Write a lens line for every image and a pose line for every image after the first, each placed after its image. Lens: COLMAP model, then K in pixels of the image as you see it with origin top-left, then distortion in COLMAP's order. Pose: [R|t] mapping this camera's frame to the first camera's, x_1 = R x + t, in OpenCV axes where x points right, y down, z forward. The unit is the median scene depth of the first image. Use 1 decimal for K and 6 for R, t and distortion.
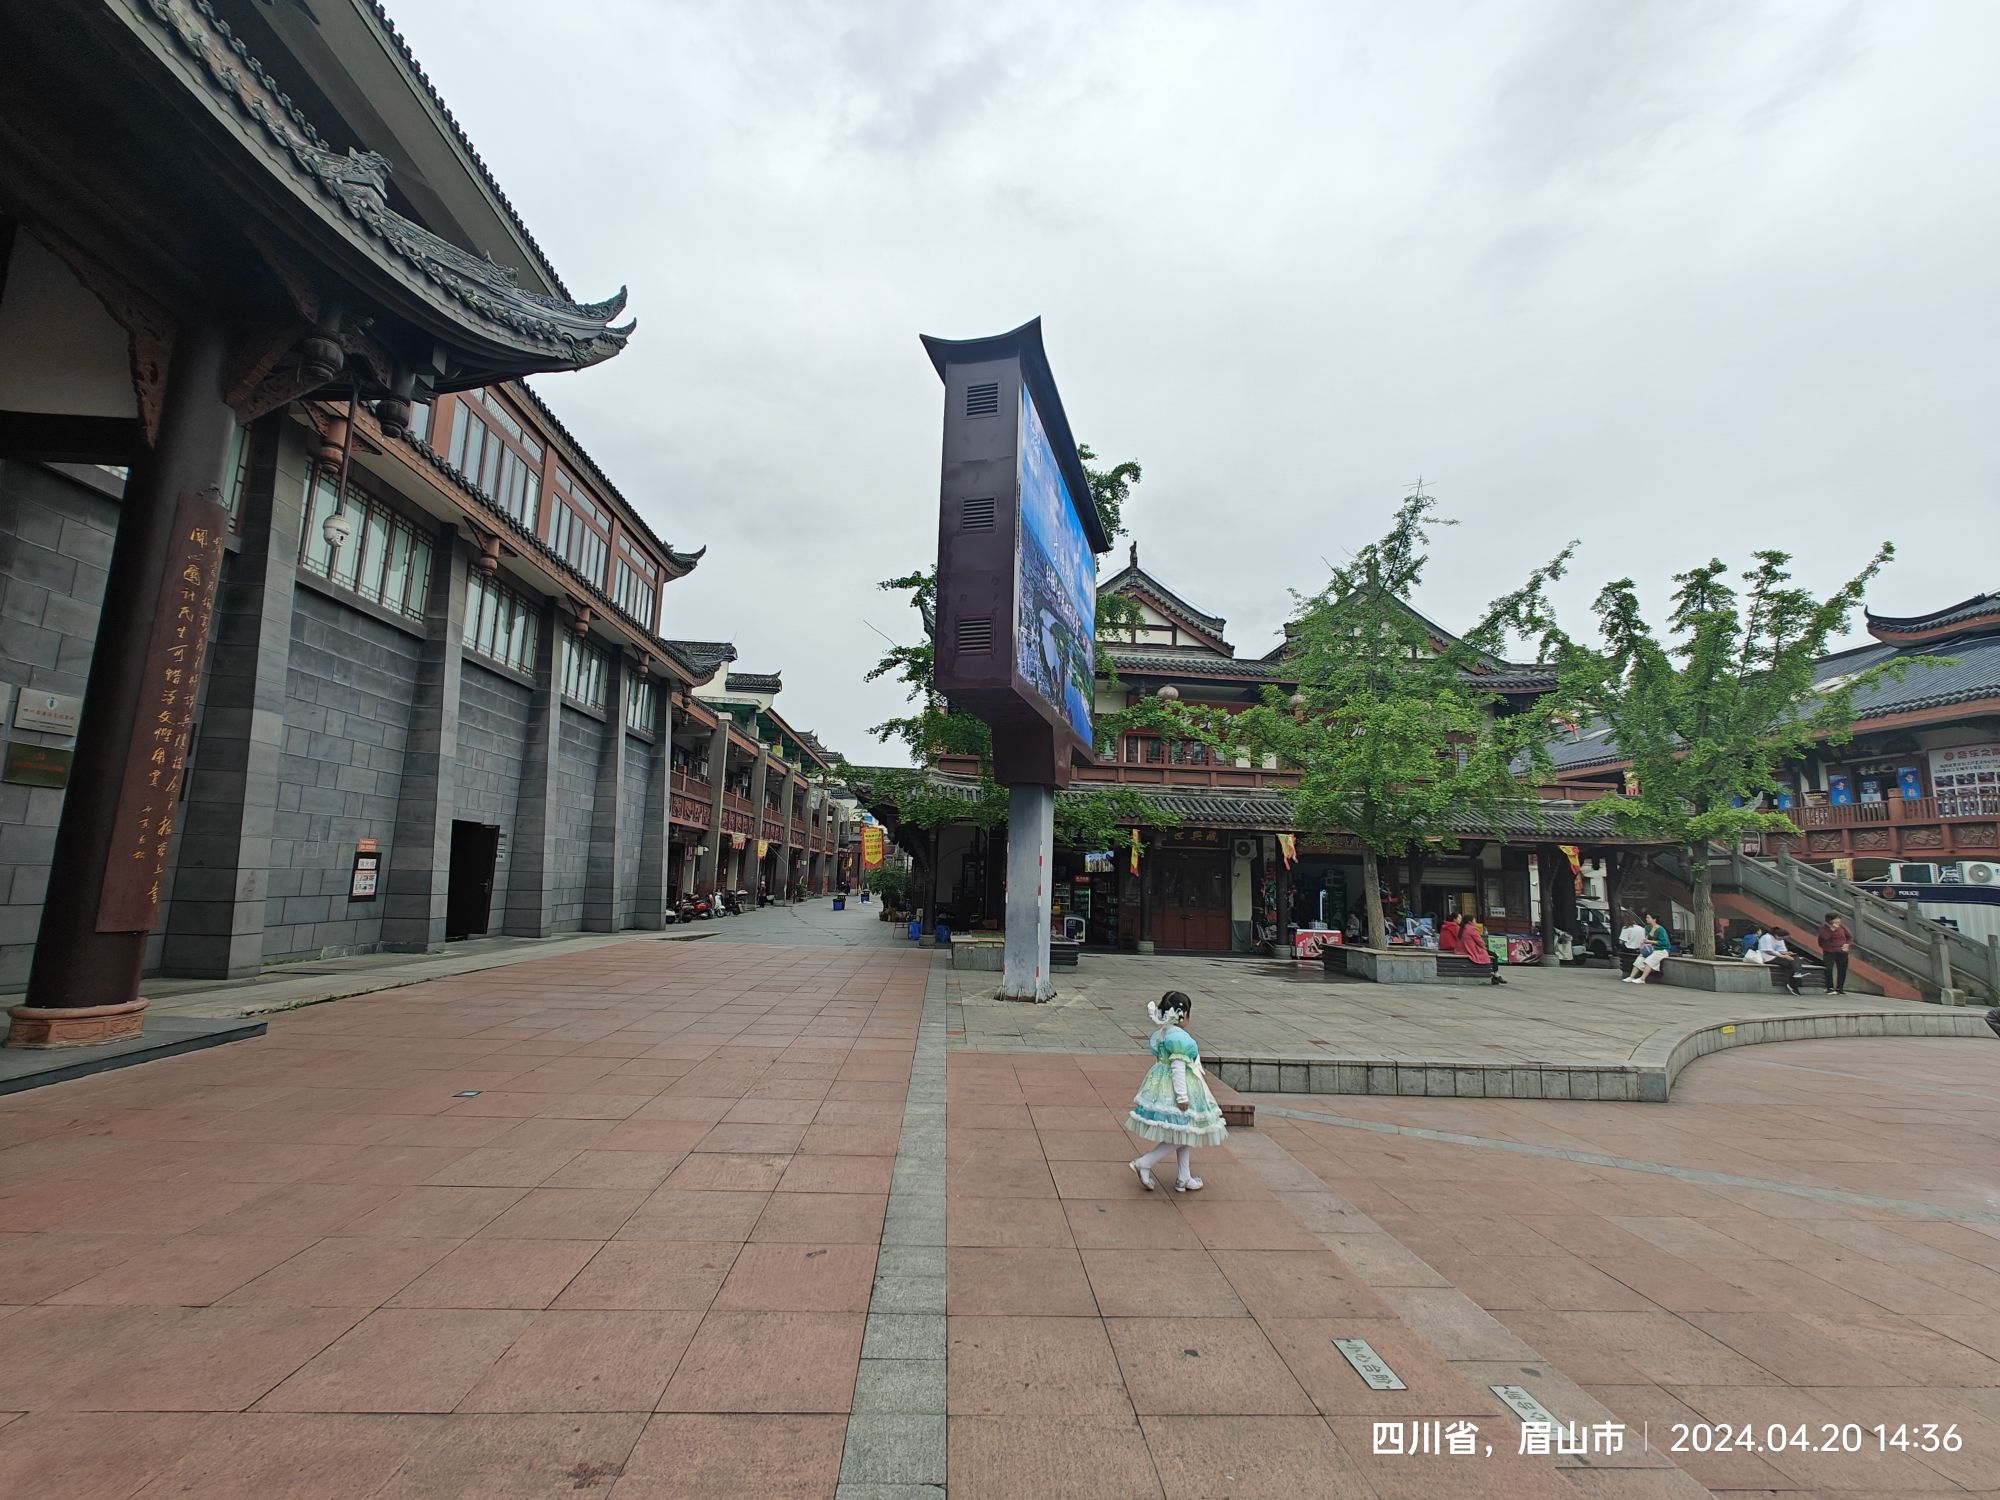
lens RADIAL K [[824.7, 0, 998.6], [0, 824.7, 758.5], [0, 0, 1]] dist [0.000224, 0.000545]
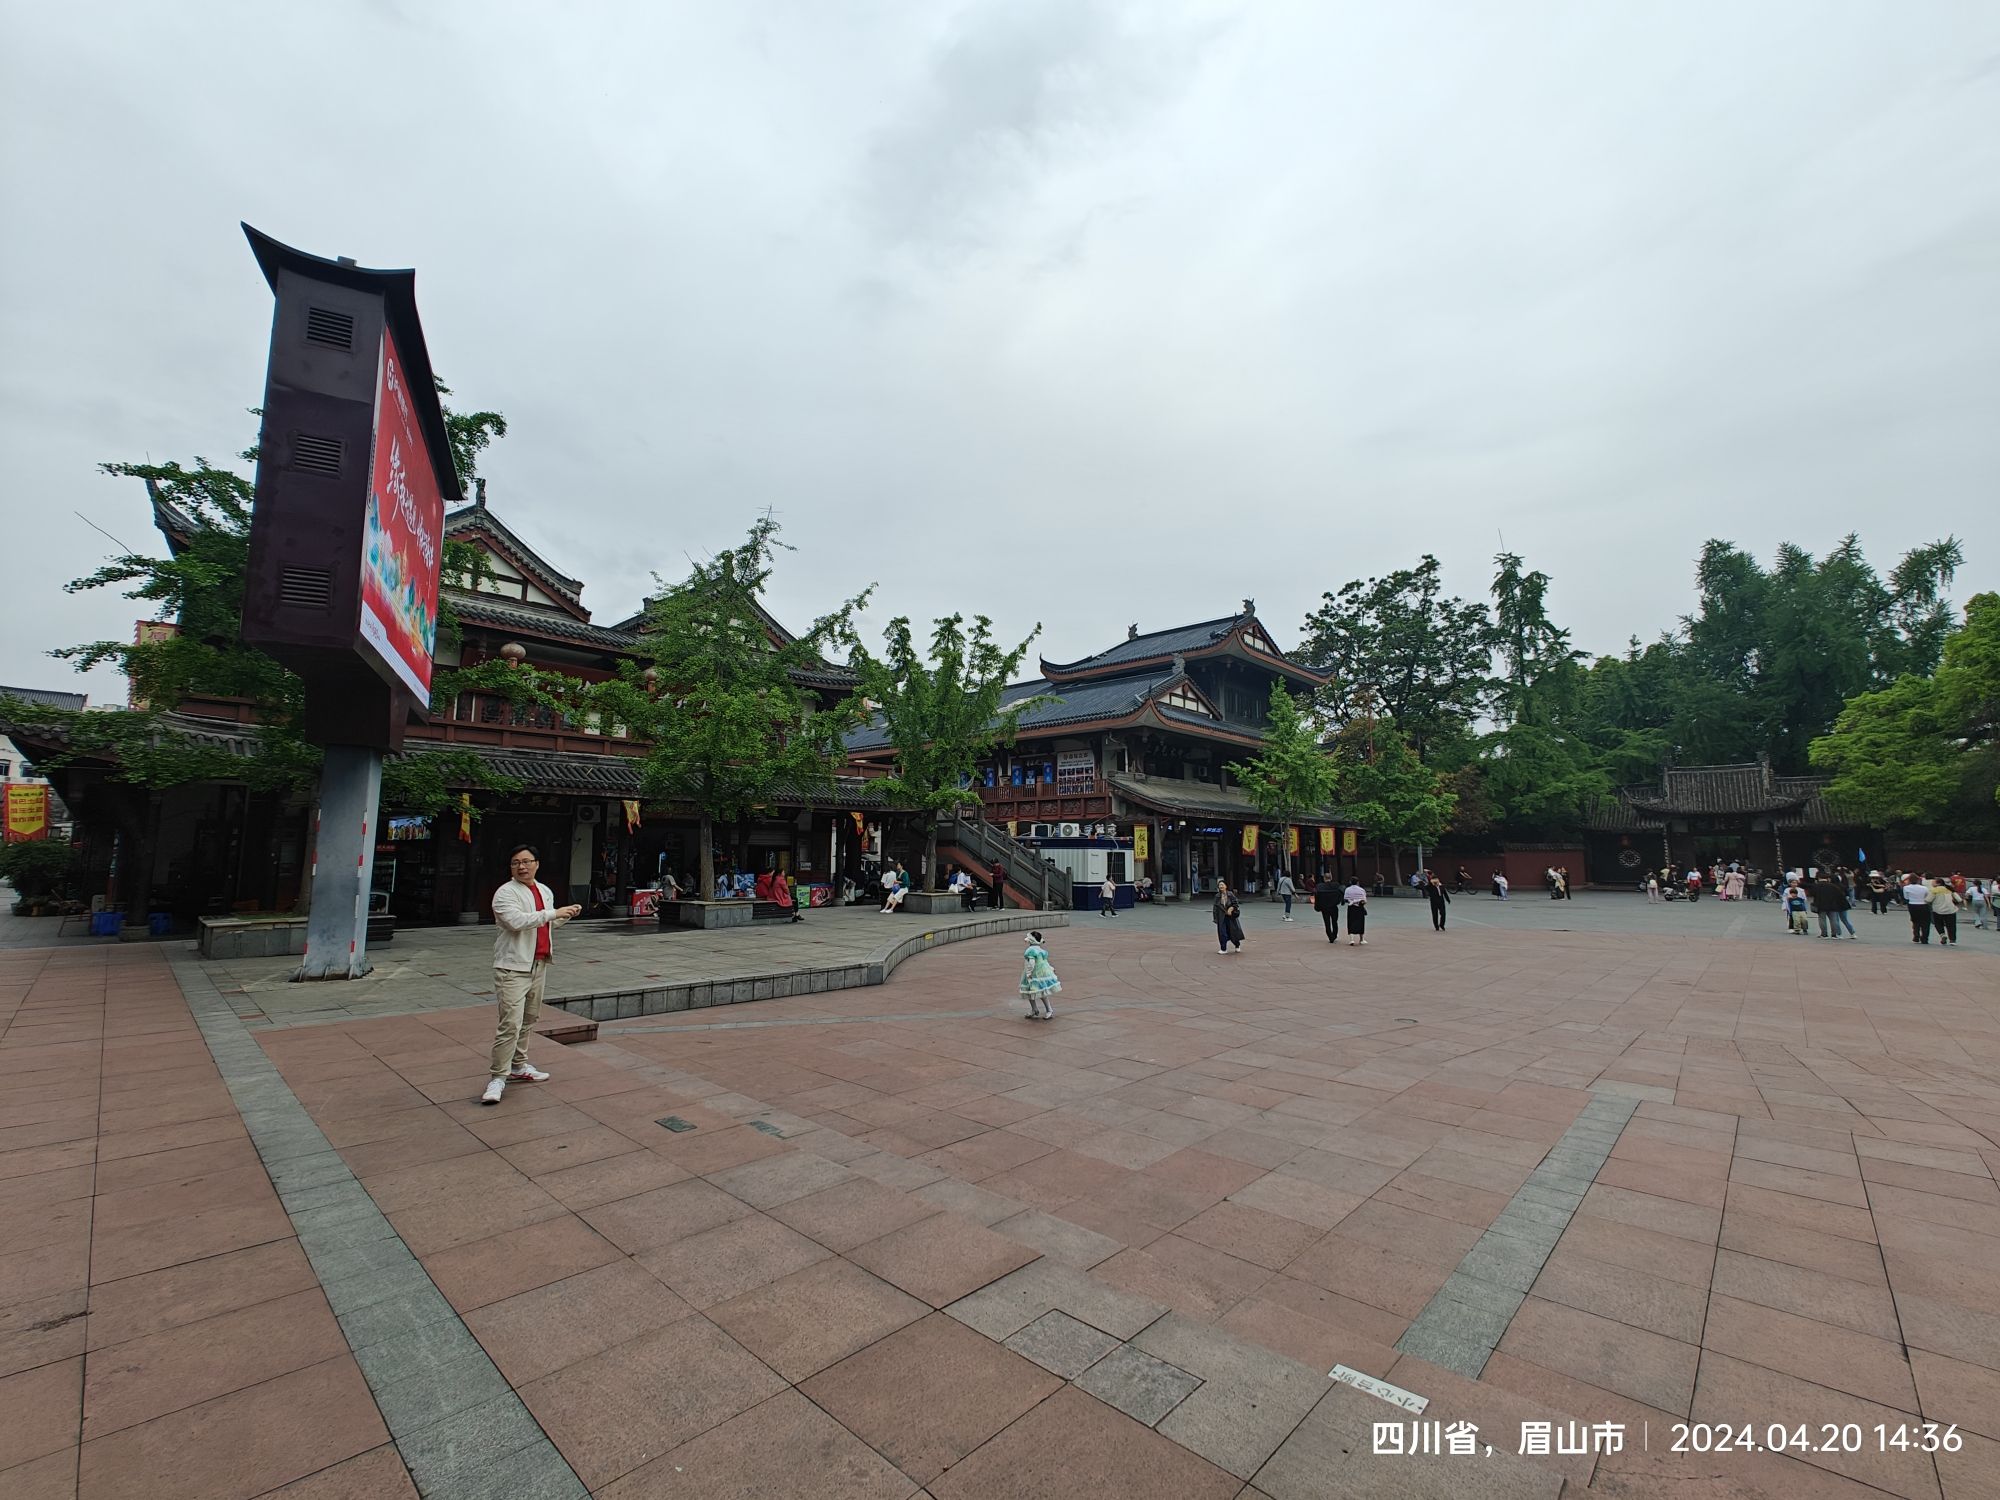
lens RADIAL K [[824.7, 0, 998.6], [0, 824.7, 758.5], [0, 0, 1]] dist [0.000224, 0.000545]
pose [[0.726714, 0.048681, 0.685213, -0.044896], [-0.078535, 0.996833, 0.012471, -0.015104], [-0.682436, -0.062876, 0.728236, -0.107291]]
